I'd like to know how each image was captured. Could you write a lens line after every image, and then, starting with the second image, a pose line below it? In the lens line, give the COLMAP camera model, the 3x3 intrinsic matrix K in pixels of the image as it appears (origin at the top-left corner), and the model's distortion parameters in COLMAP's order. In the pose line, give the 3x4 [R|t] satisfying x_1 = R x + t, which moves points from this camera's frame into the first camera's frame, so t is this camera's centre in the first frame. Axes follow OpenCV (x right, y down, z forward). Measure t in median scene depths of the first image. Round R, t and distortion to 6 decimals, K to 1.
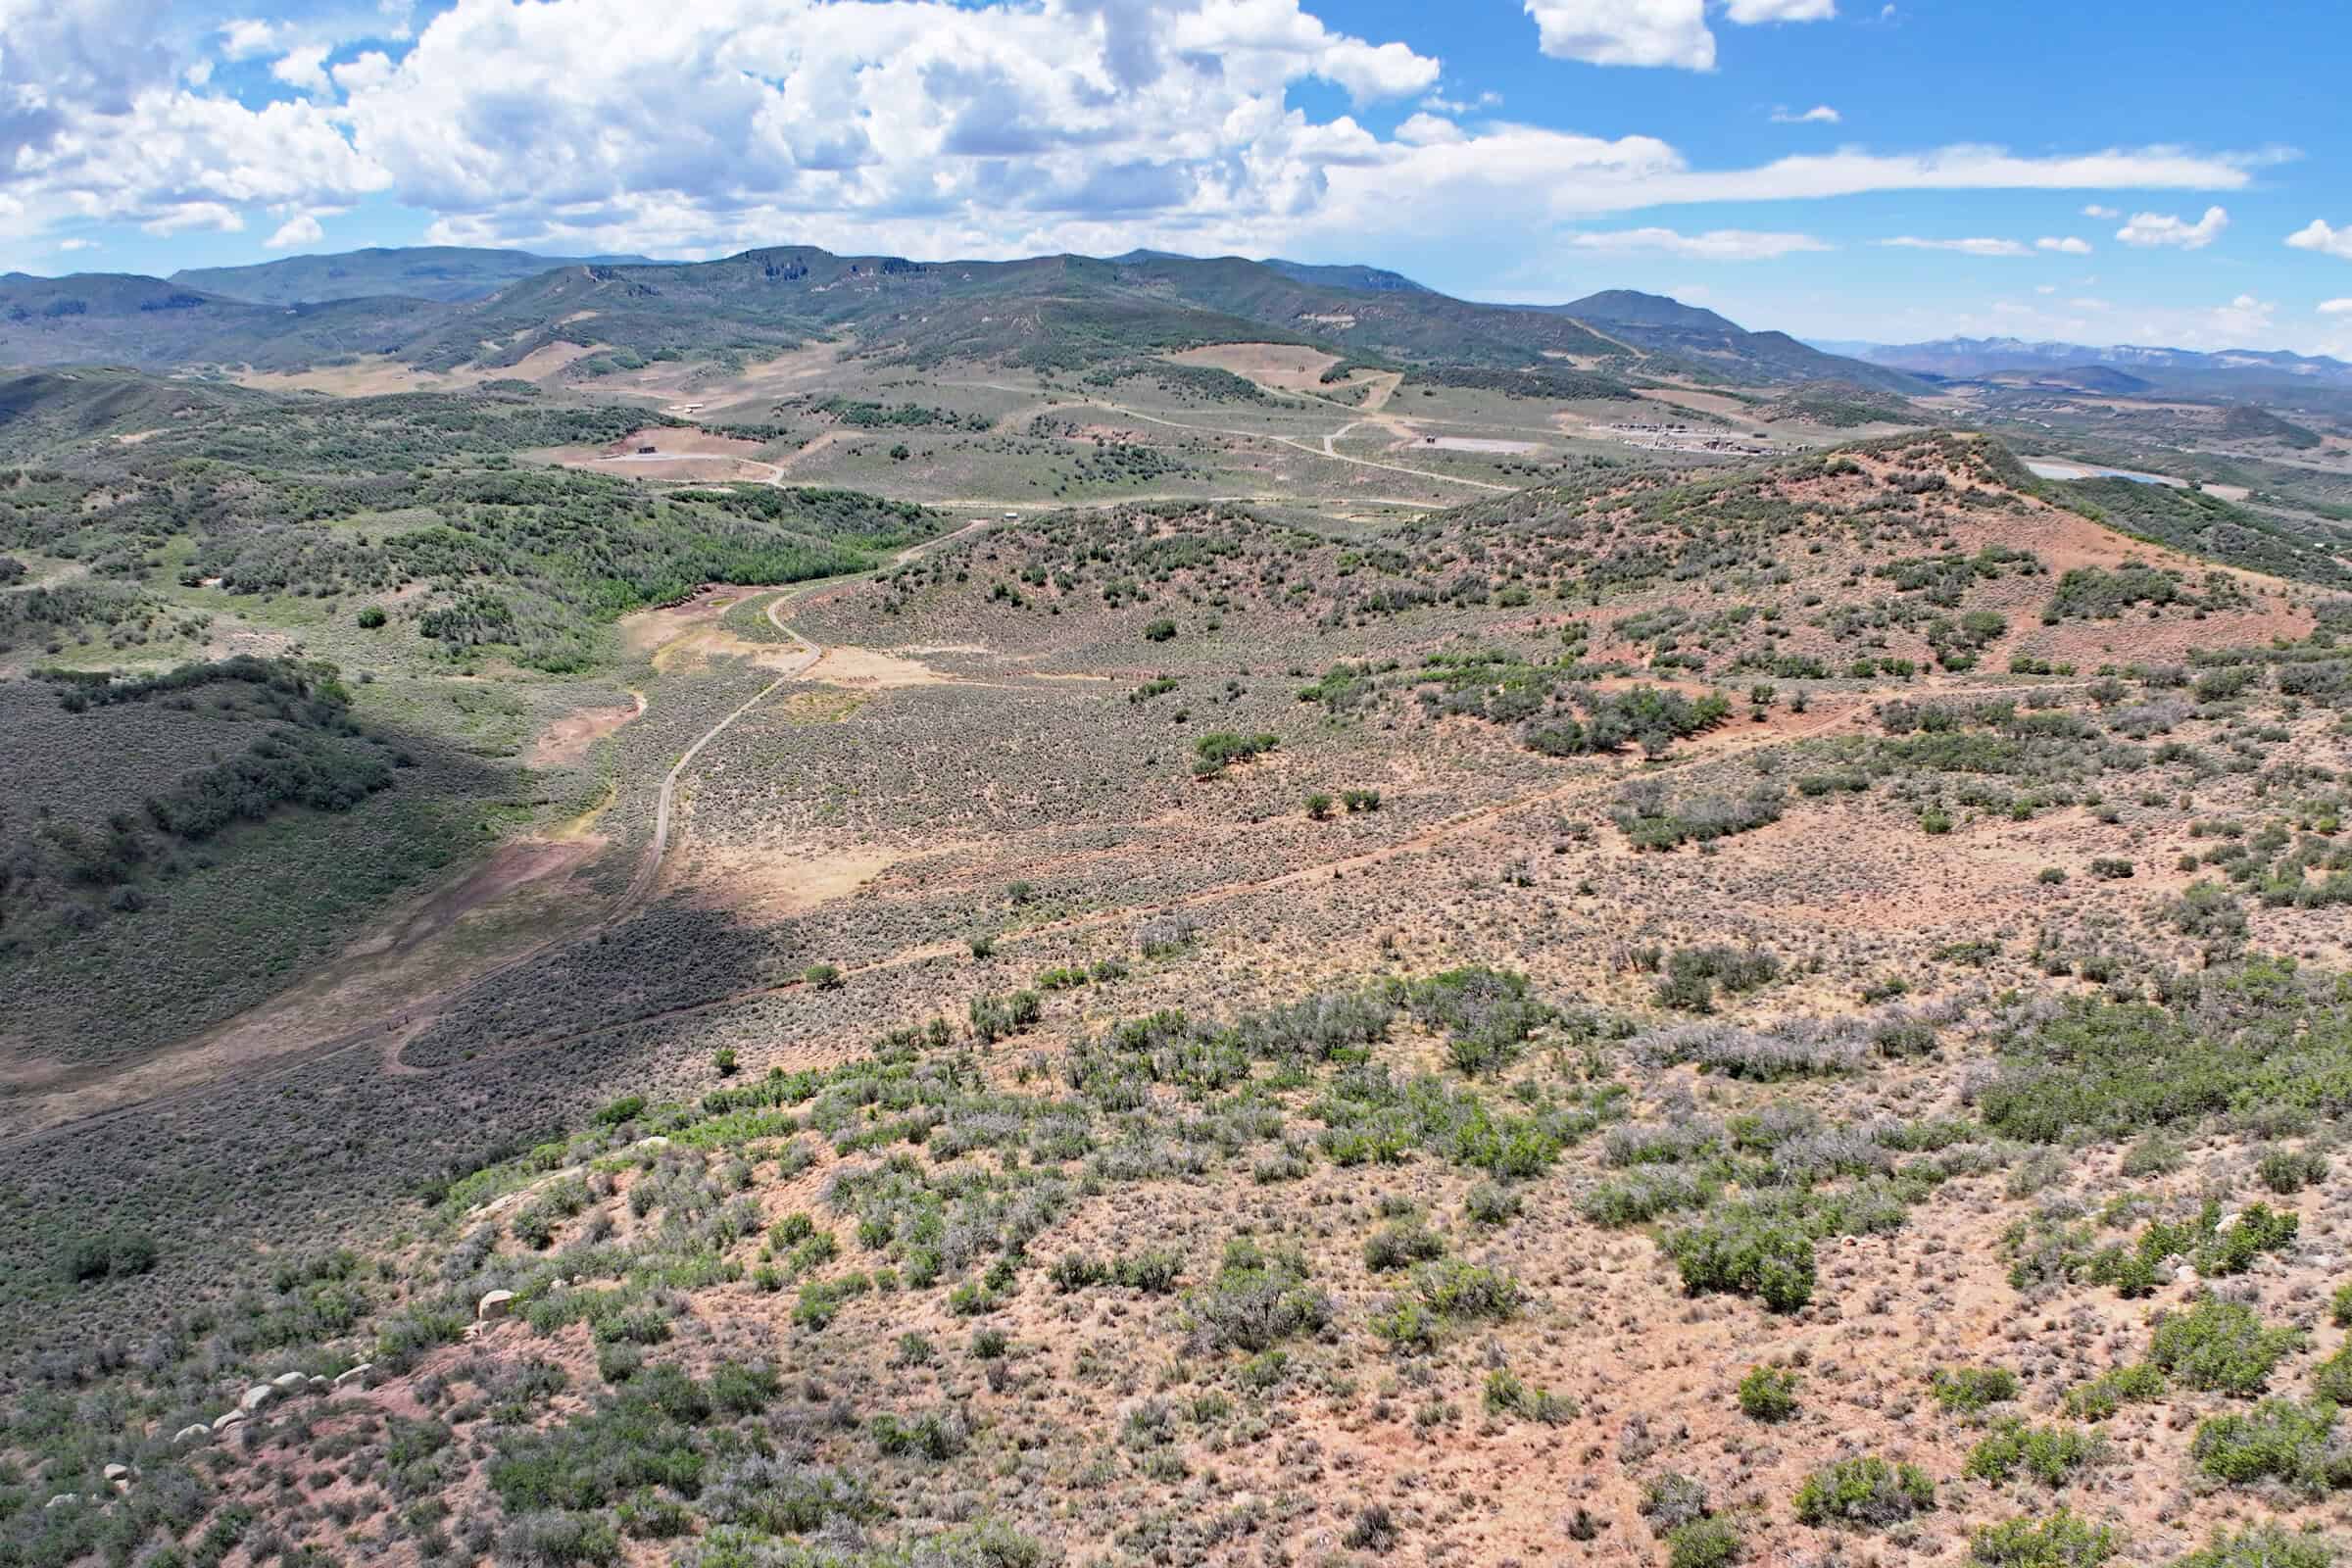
lens RADIAL K [[1553.5, 0, 1178.8], [0, 1553.5, 880.2], [0, 0, 1]] dist [-0.165521, 0.002733]
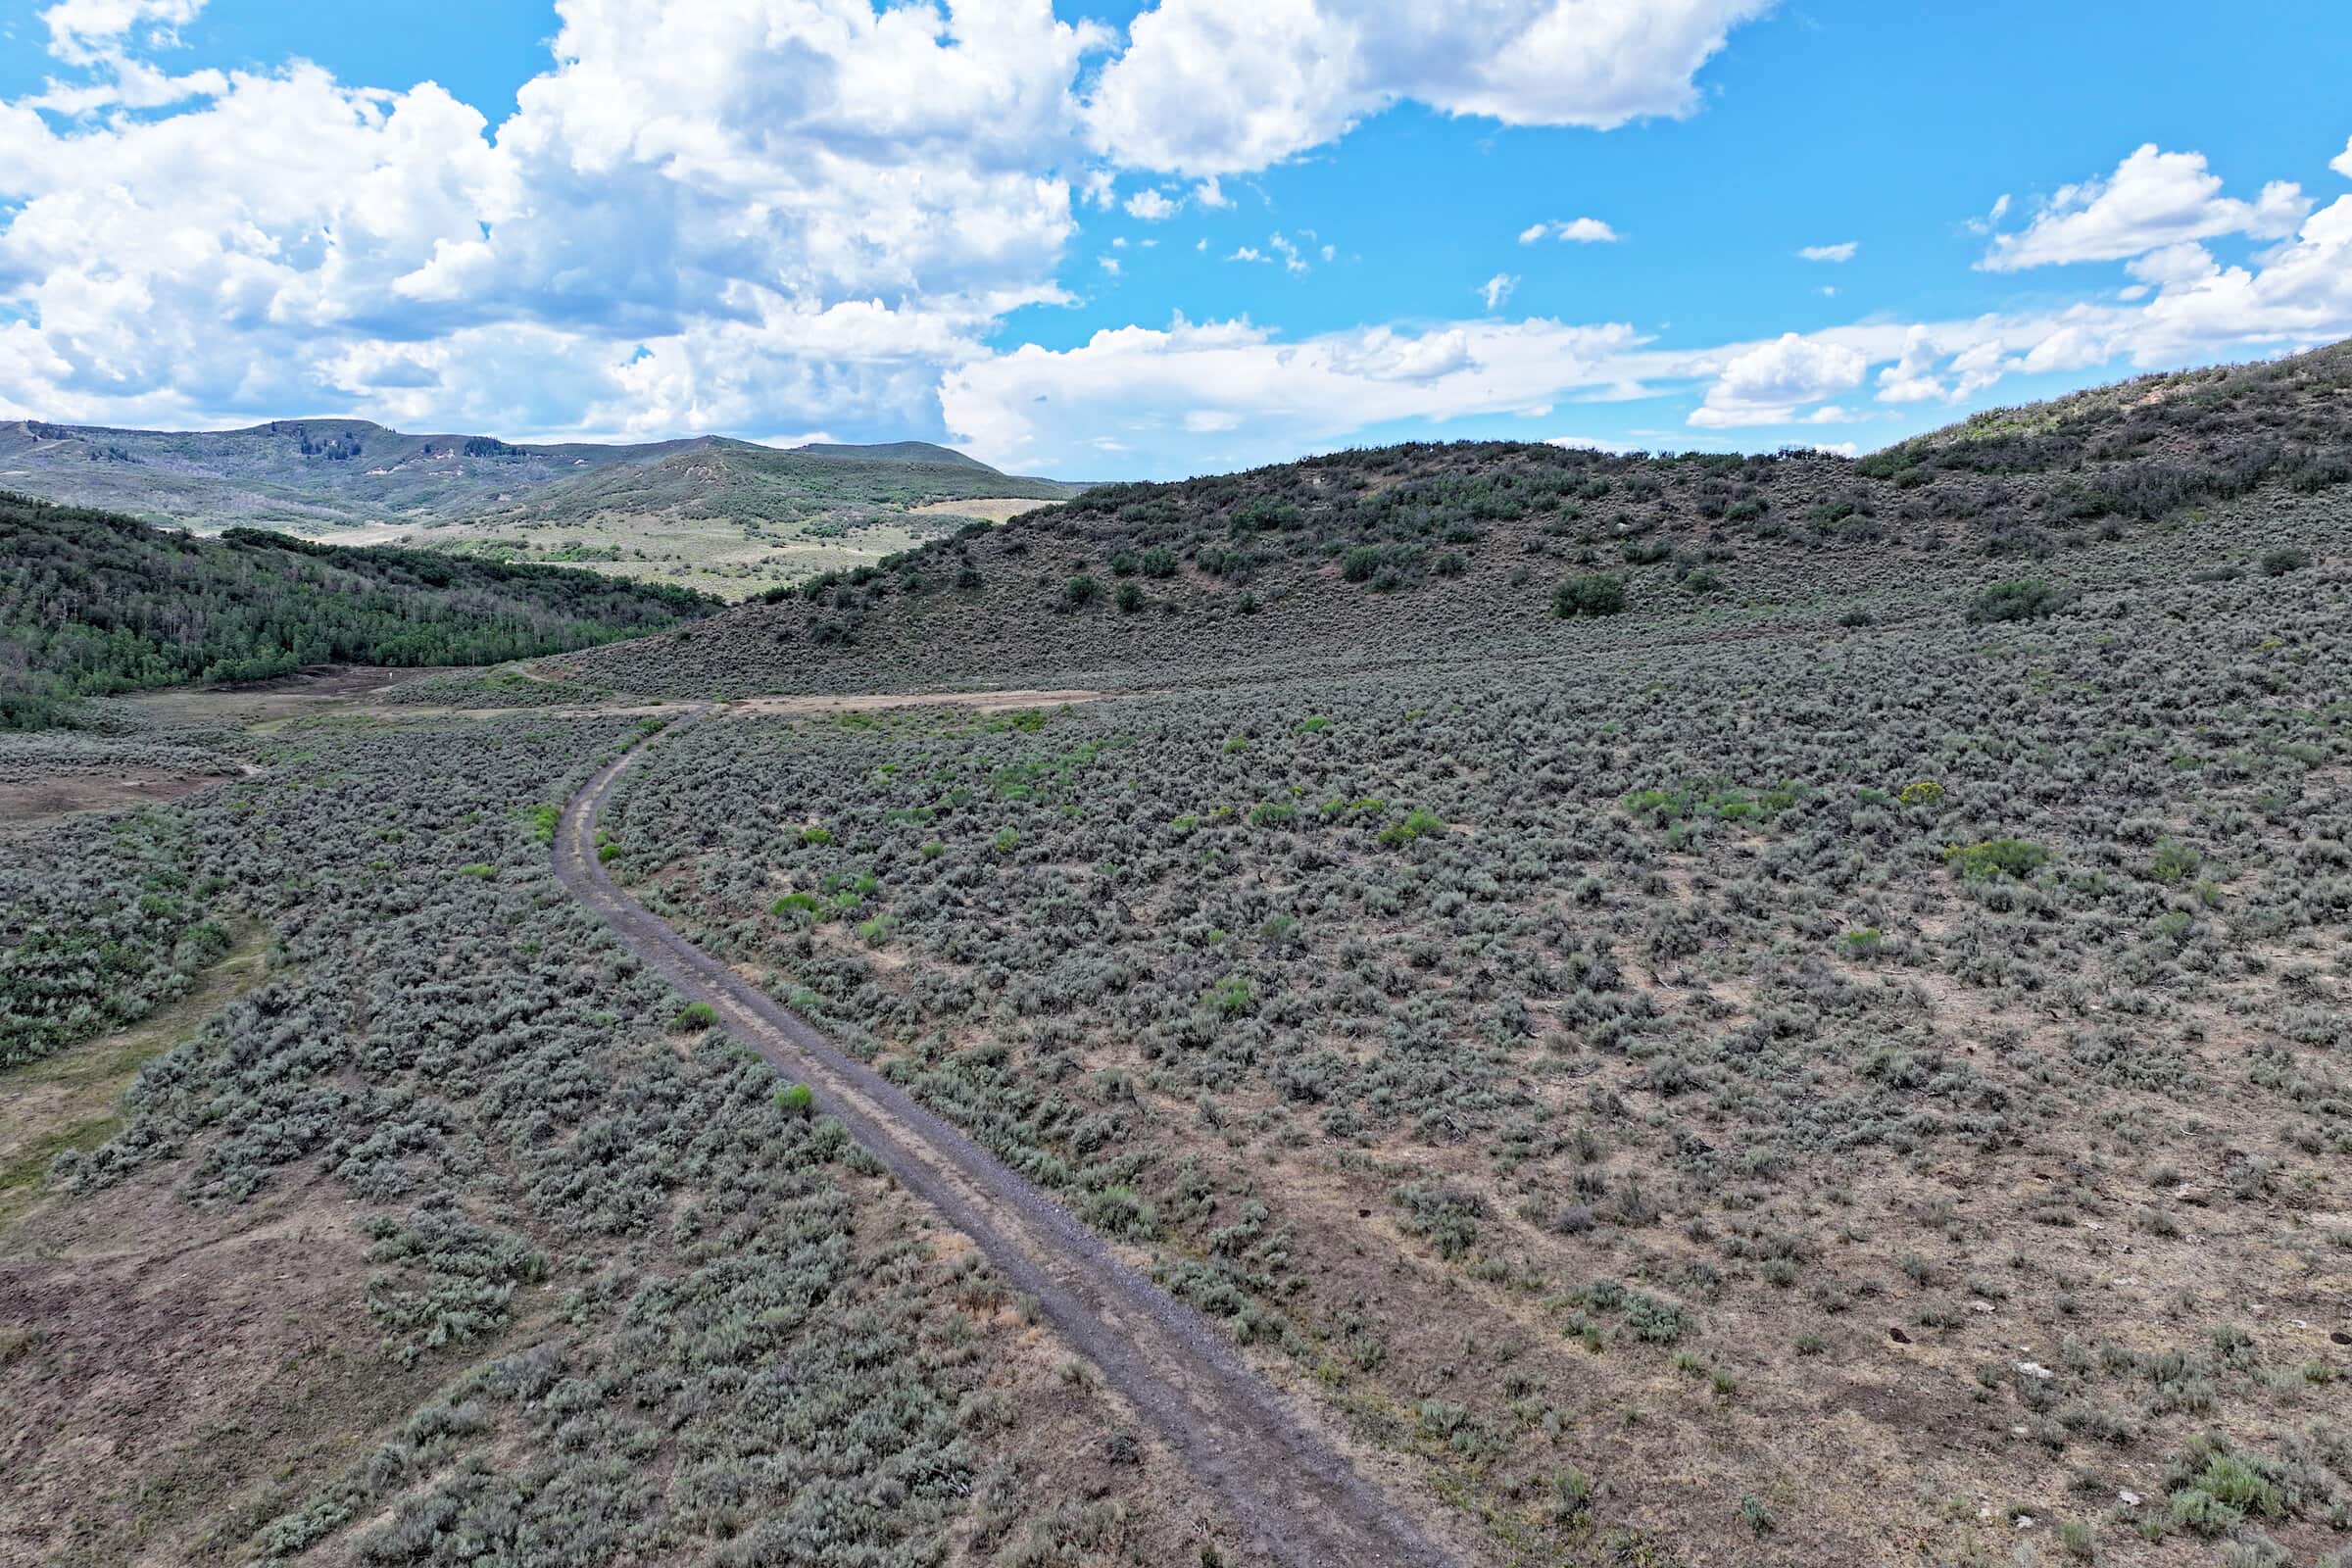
lens RADIAL K [[1628.0, 0, 1175.3], [0, 1628.0, 714.1], [0, 0, 1]] dist [0.015258, -0.004577]
pose [[0.967280, -0.025116, 0.252465, -0.211197], [0.094357, 0.959322, -0.266078, -0.016091], [-0.235513, 0.281194, 0.930303, 0.530544]]
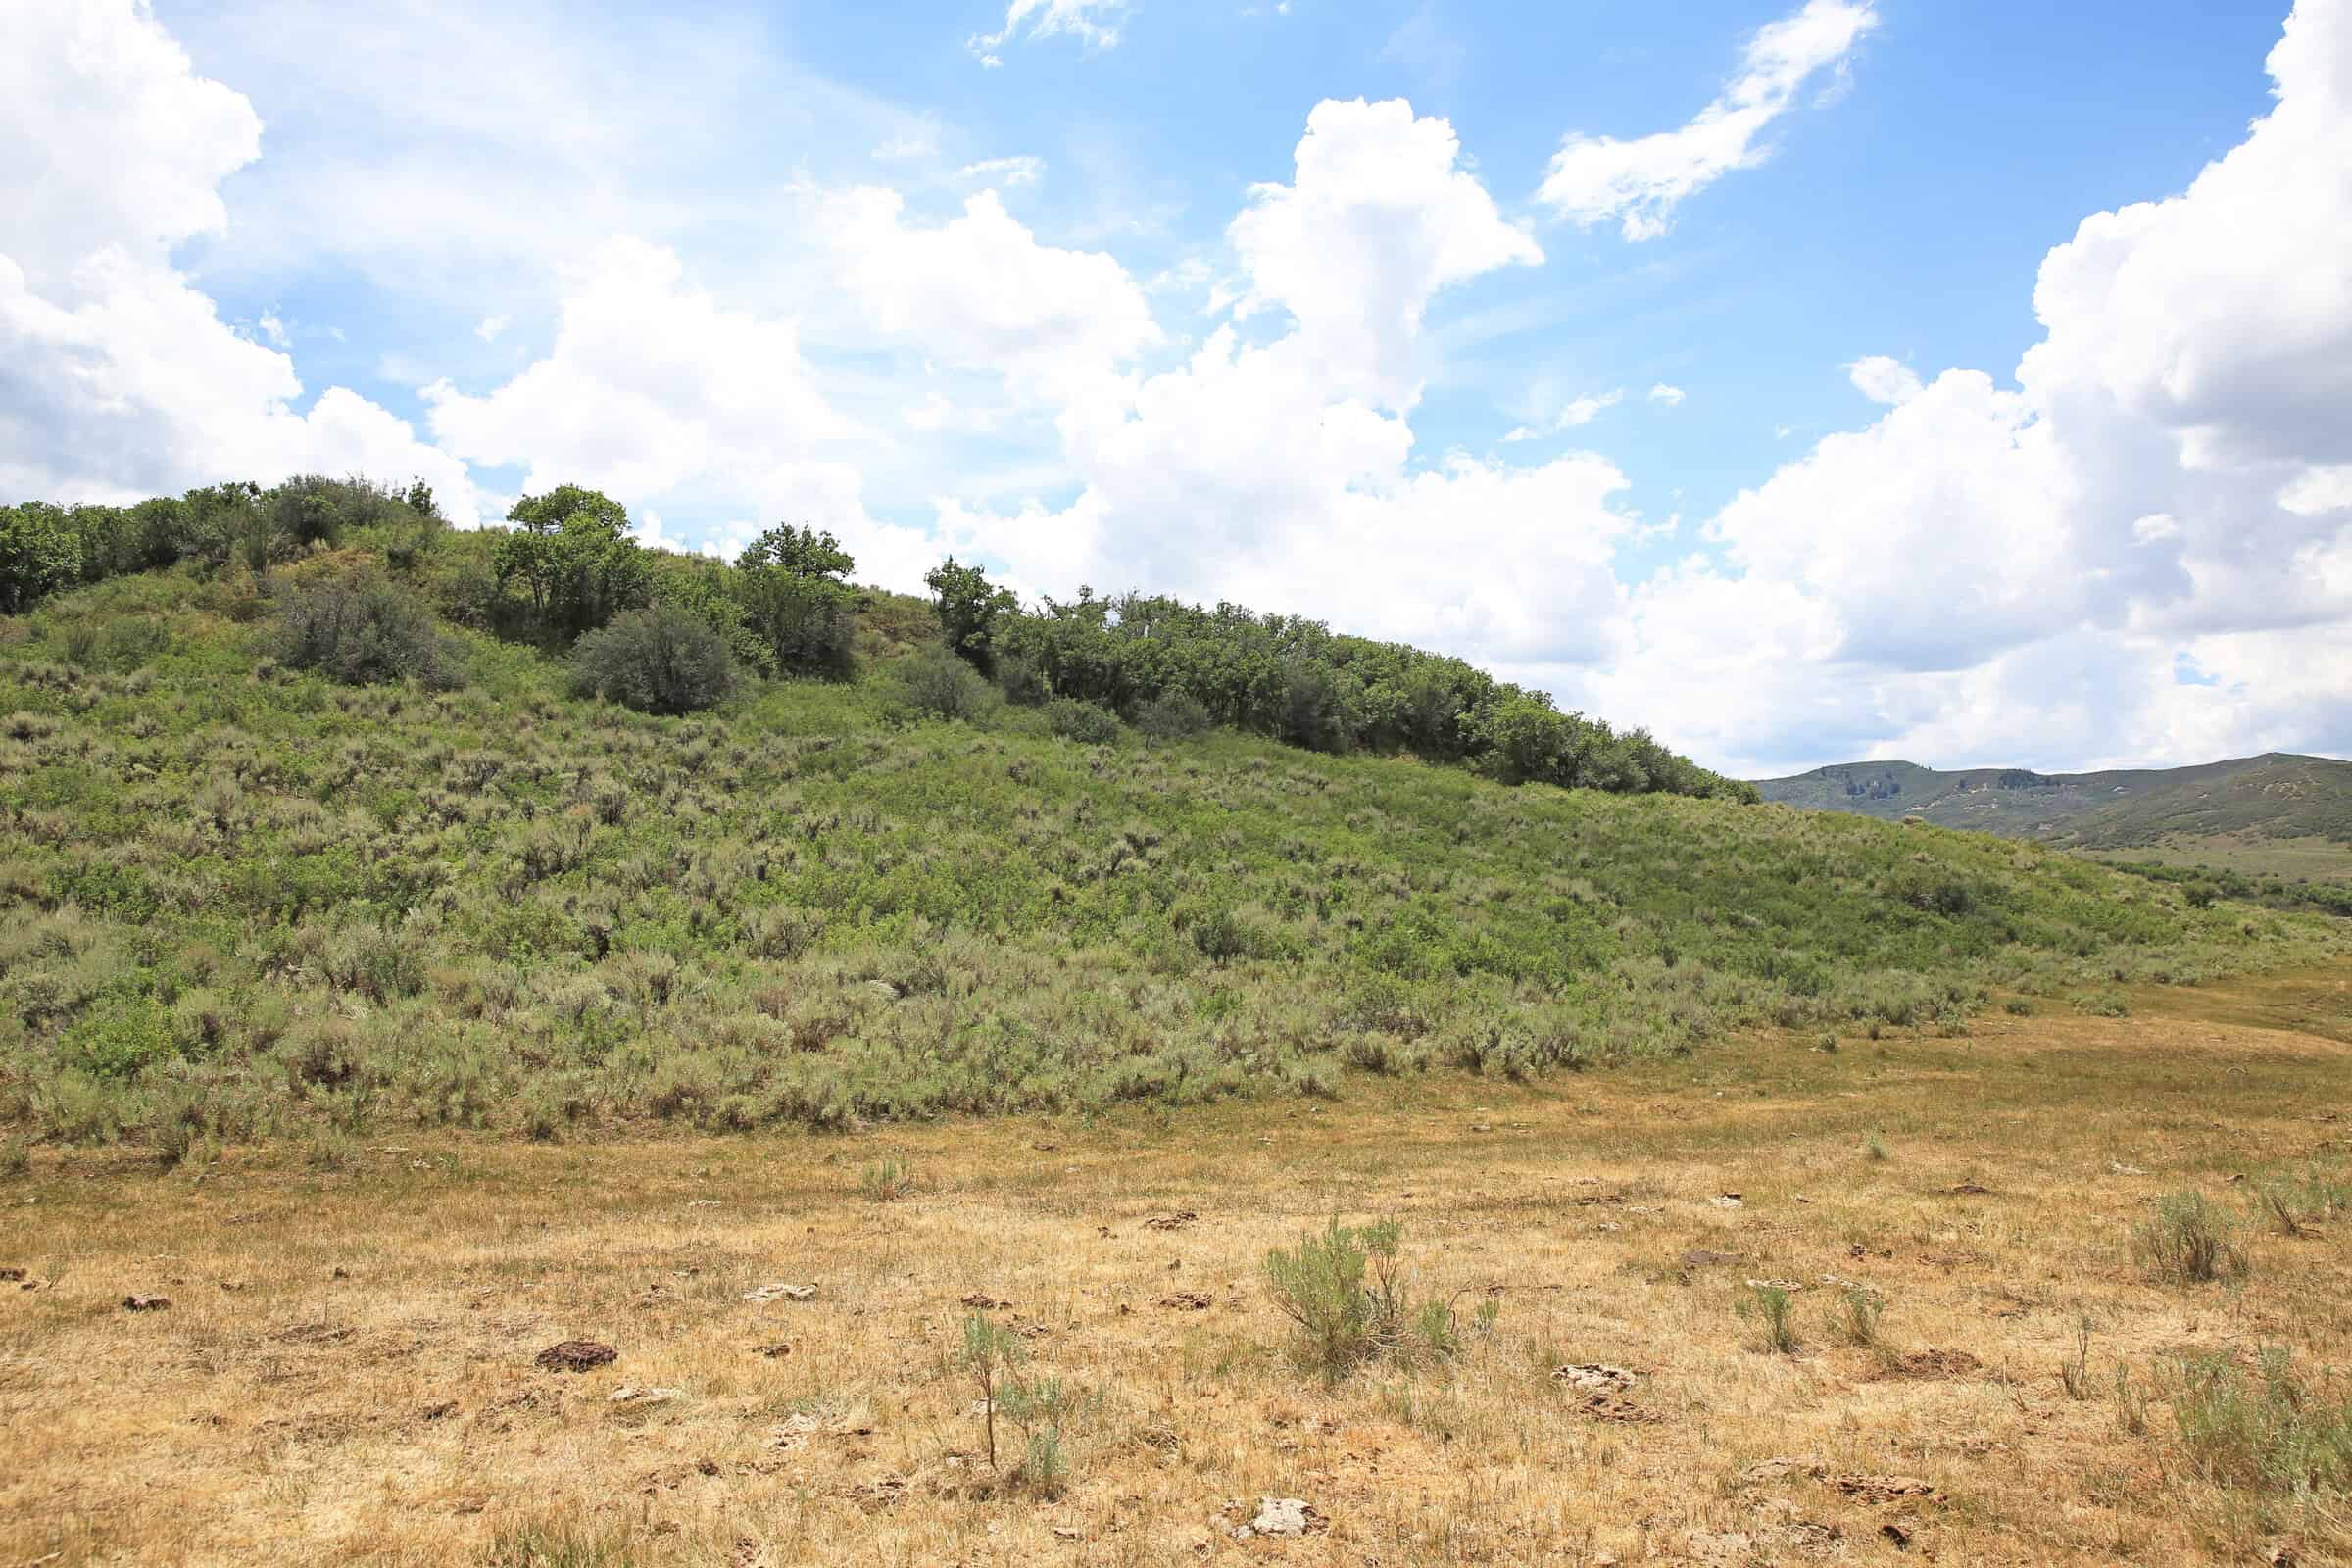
lens RADIAL K [[1664.1, 0, 1173.6], [0, 1664.1, 795.8], [0, 0, 1]] dist [-0.100866, 0.092674]
pose [[0.826307, -0.035110, -0.562124, -0.272842], [-0.208031, 0.908453, -0.362541, 0.045978], [0.523392, 0.416510, 0.743357, 0.429051]]
